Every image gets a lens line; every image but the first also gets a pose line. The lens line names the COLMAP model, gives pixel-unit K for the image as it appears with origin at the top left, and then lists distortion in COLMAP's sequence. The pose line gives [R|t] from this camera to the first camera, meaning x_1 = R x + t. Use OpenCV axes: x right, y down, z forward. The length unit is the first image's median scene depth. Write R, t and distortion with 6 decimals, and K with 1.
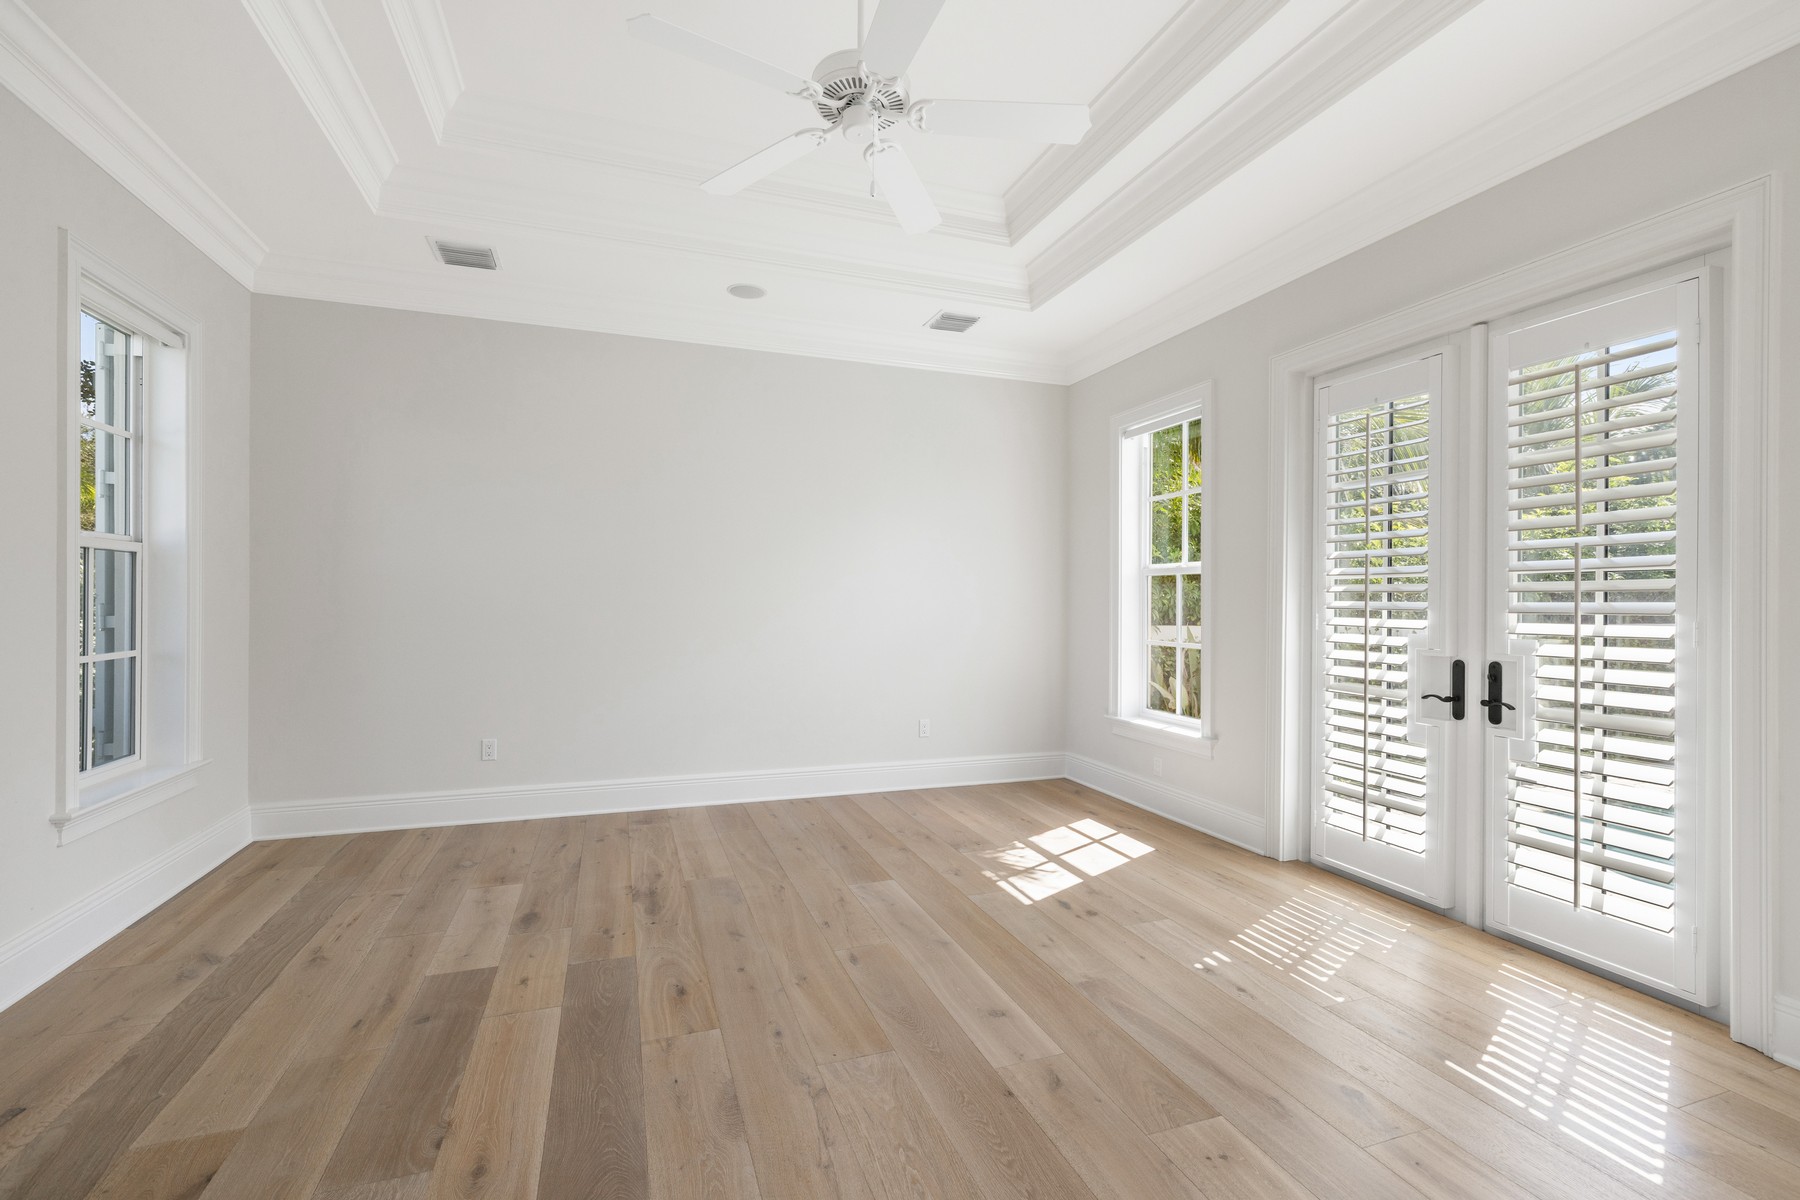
lens RADIAL K [[767.3, 0, 867.1], [0, 767.3, 602.0], [0, 0, 1]] dist [0.002020, 0.000460]
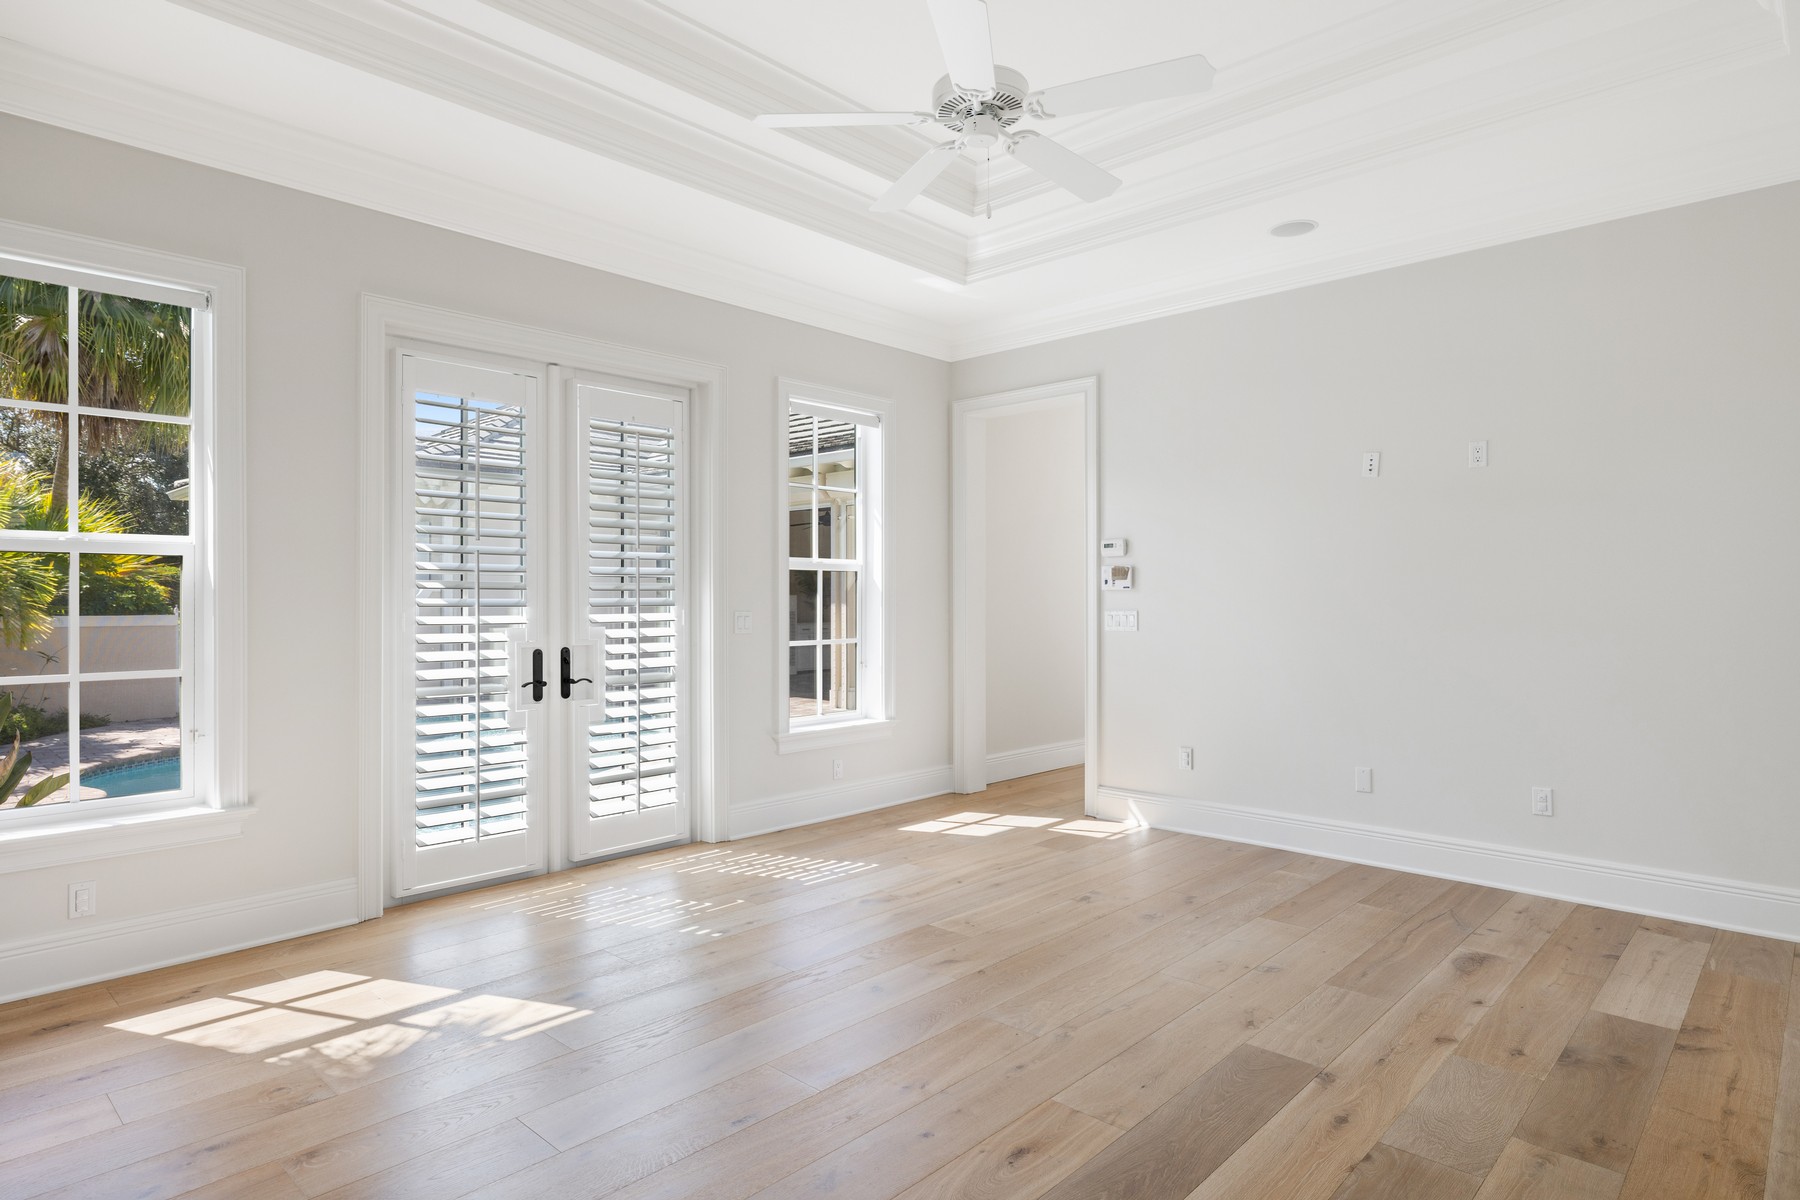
lens RADIAL K [[1021.6, 0, 900.0], [0, 1021.6, 600.0], [0, 0, 1]] dist [-0.002020, -0.000008]
pose [[-0.482698, -0.008975, 0.875741, -0.842624], [0.000999, 0.999941, 0.010798, -0.014417], [-0.875786, 0.006087, -0.482661, 1.288178]]
